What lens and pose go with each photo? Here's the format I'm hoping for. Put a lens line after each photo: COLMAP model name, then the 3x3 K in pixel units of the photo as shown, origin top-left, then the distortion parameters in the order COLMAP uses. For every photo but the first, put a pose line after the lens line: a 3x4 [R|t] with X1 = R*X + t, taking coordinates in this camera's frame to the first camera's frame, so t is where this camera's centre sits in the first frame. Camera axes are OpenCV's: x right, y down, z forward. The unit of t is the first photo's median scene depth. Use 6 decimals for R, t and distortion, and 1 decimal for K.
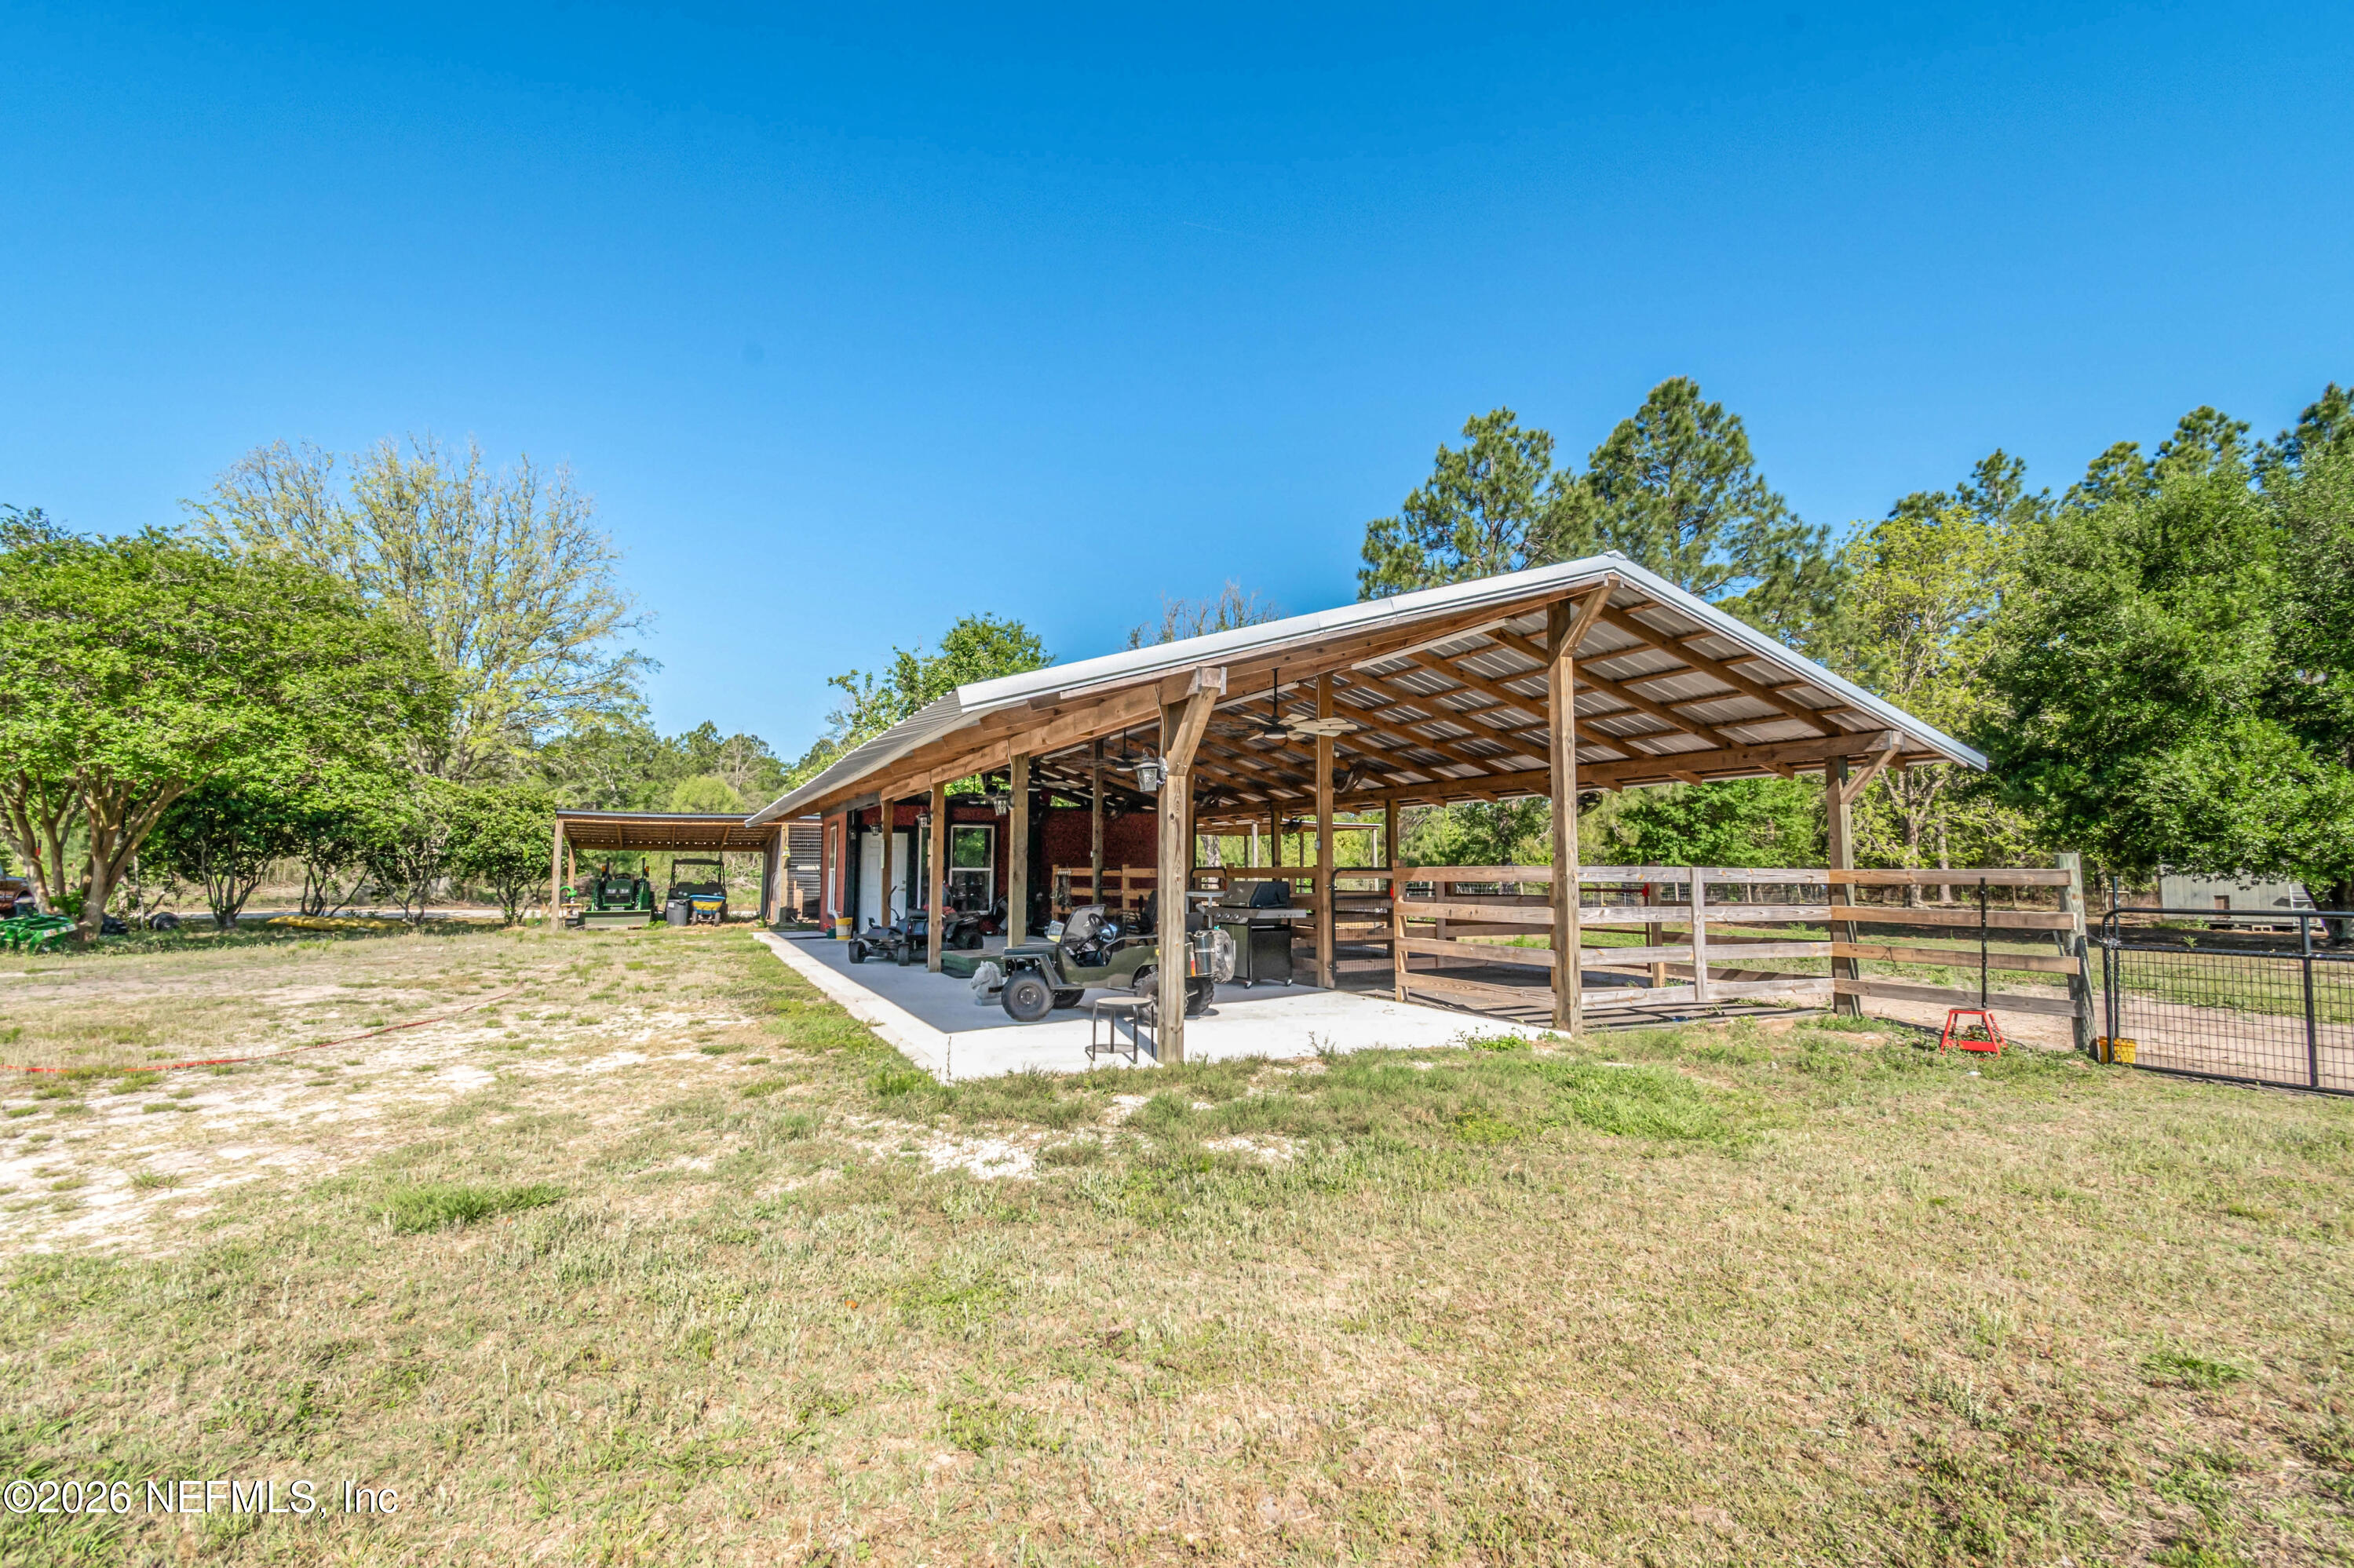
lens RADIAL K [[1070.7, 0, 1213.3], [0, 1070.7, 787.5], [0, 0, 1]] dist [0.001905, -0.000511]
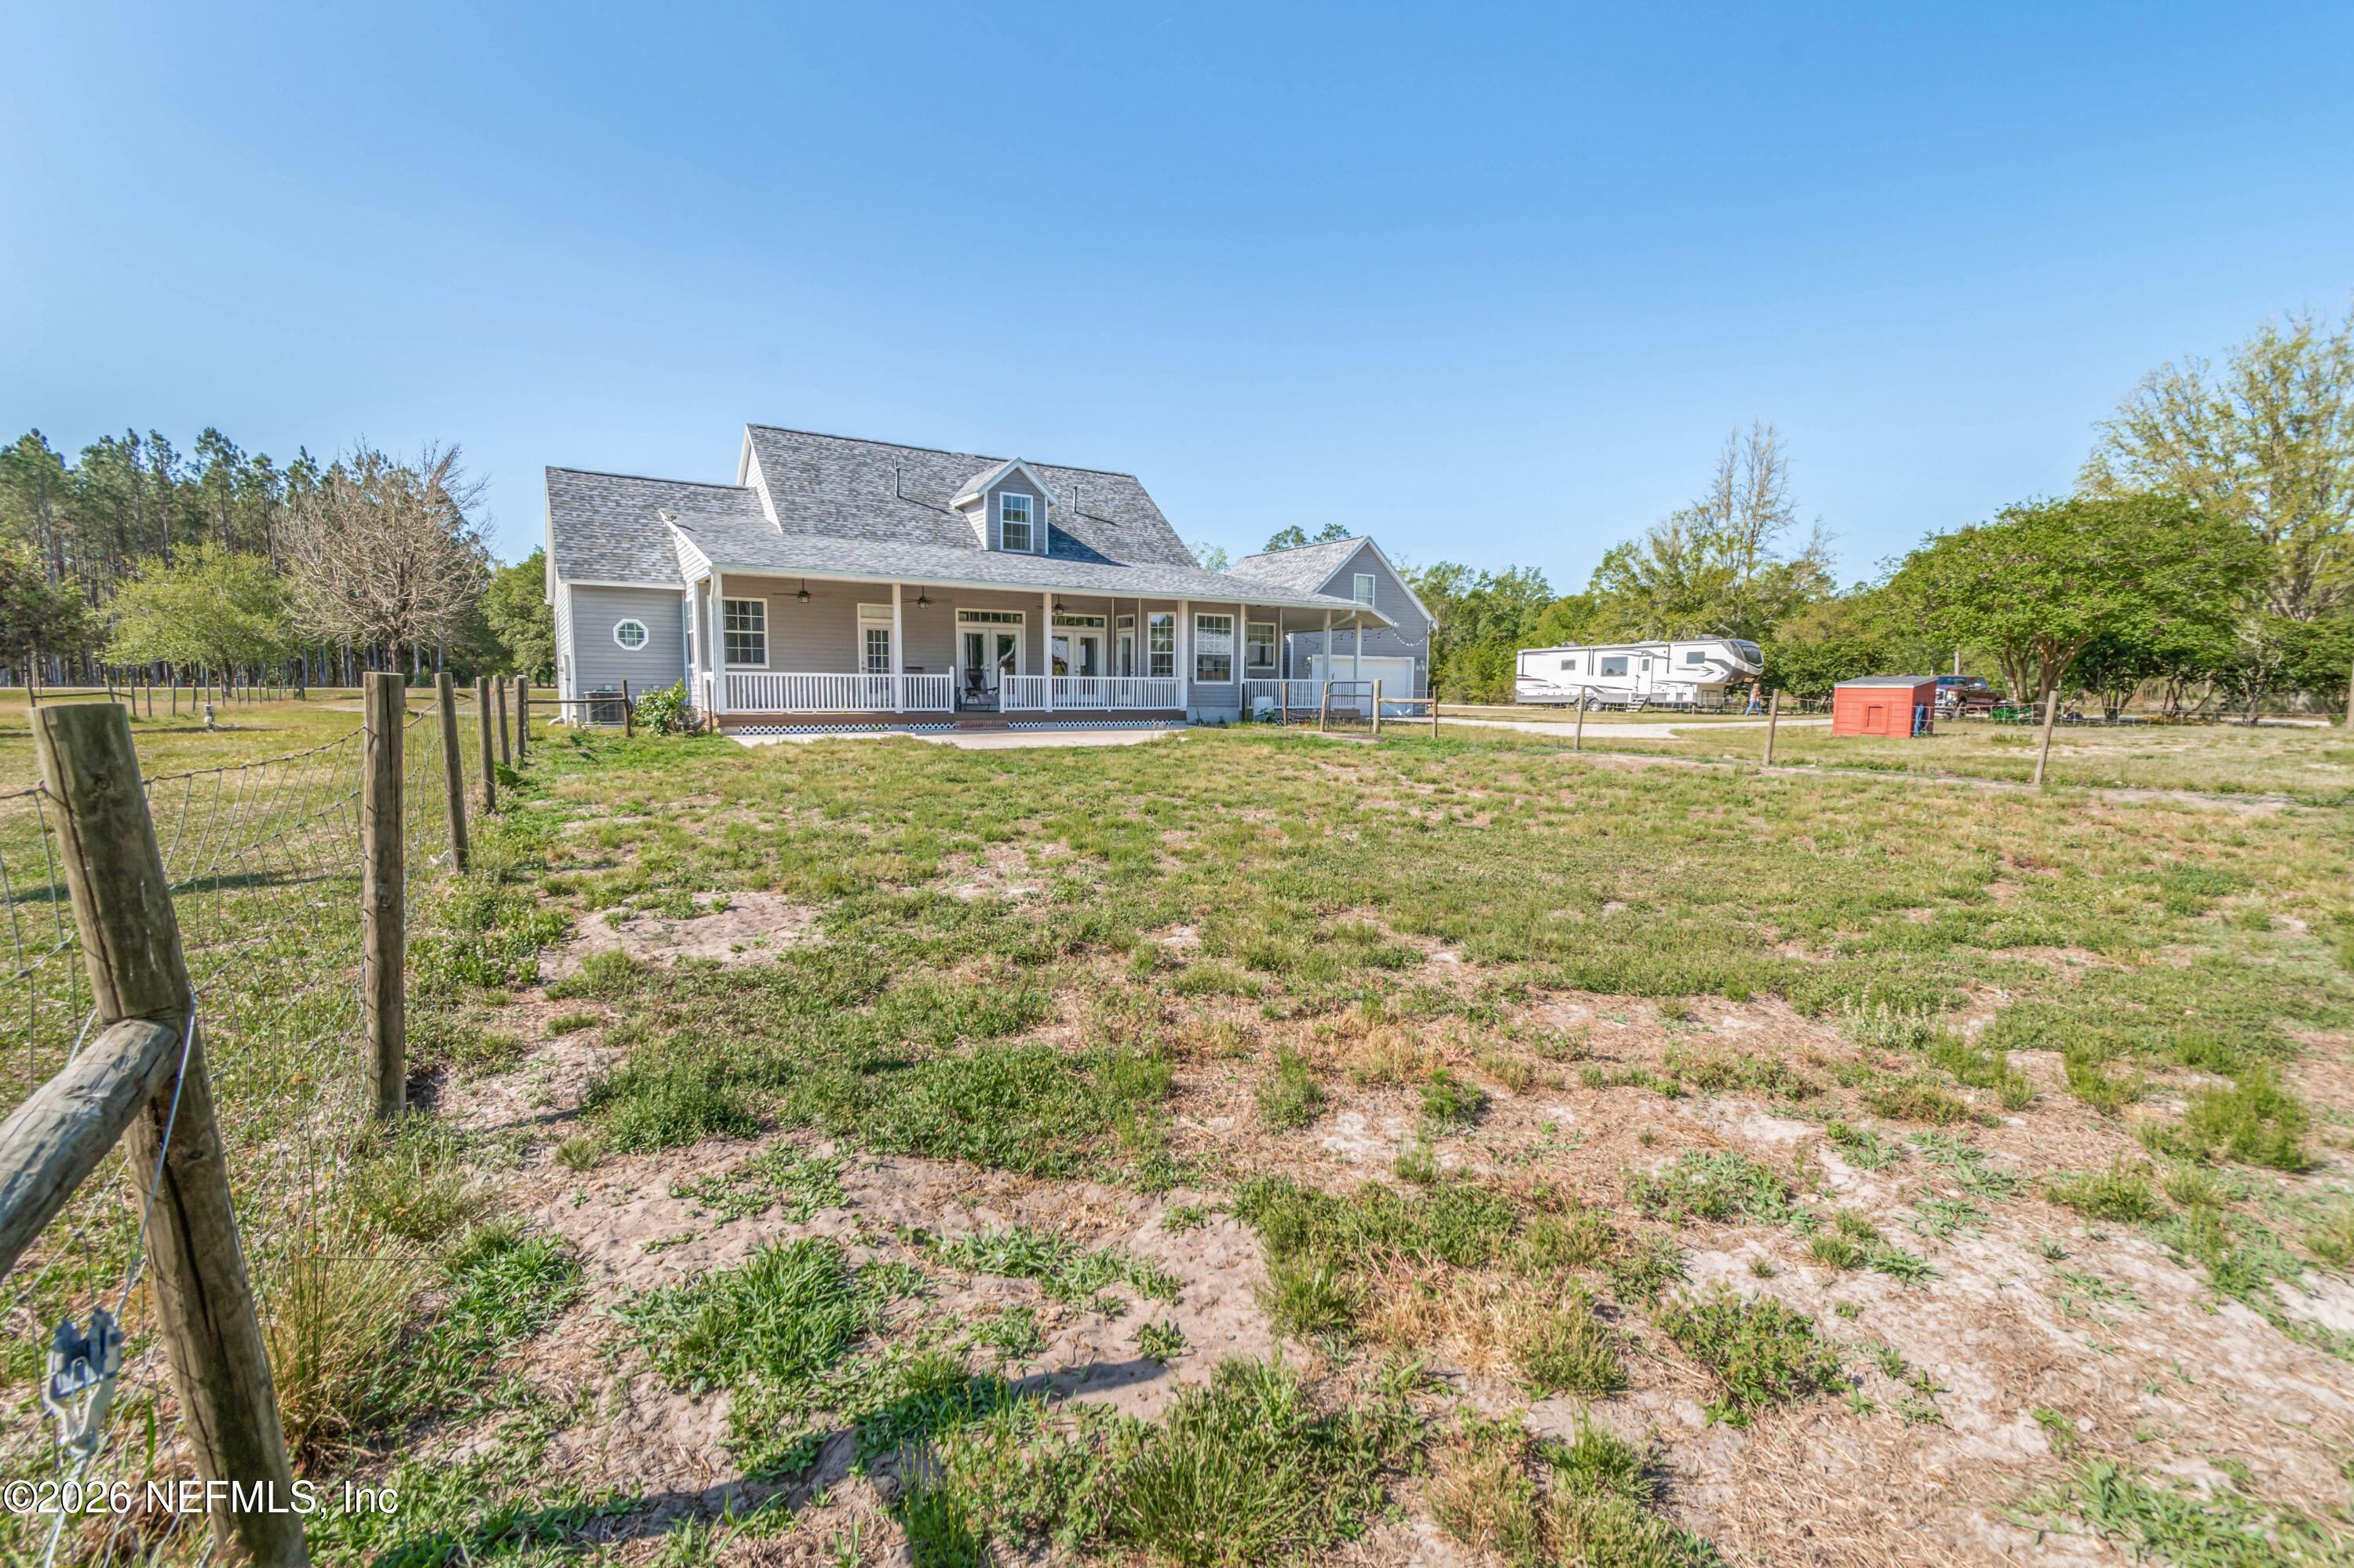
lens RADIAL K [[1057.4, 0, 1148.7], [0, 1057.4, 793.9], [0, 0, 1]] dist [-0.000043, 0.000032]
pose [[0.083347, 0.096636, -0.991824, 0.590266], [0.075448, 0.991818, 0.102975, -0.037512], [0.993660, -0.083414, 0.075374, -0.614176]]
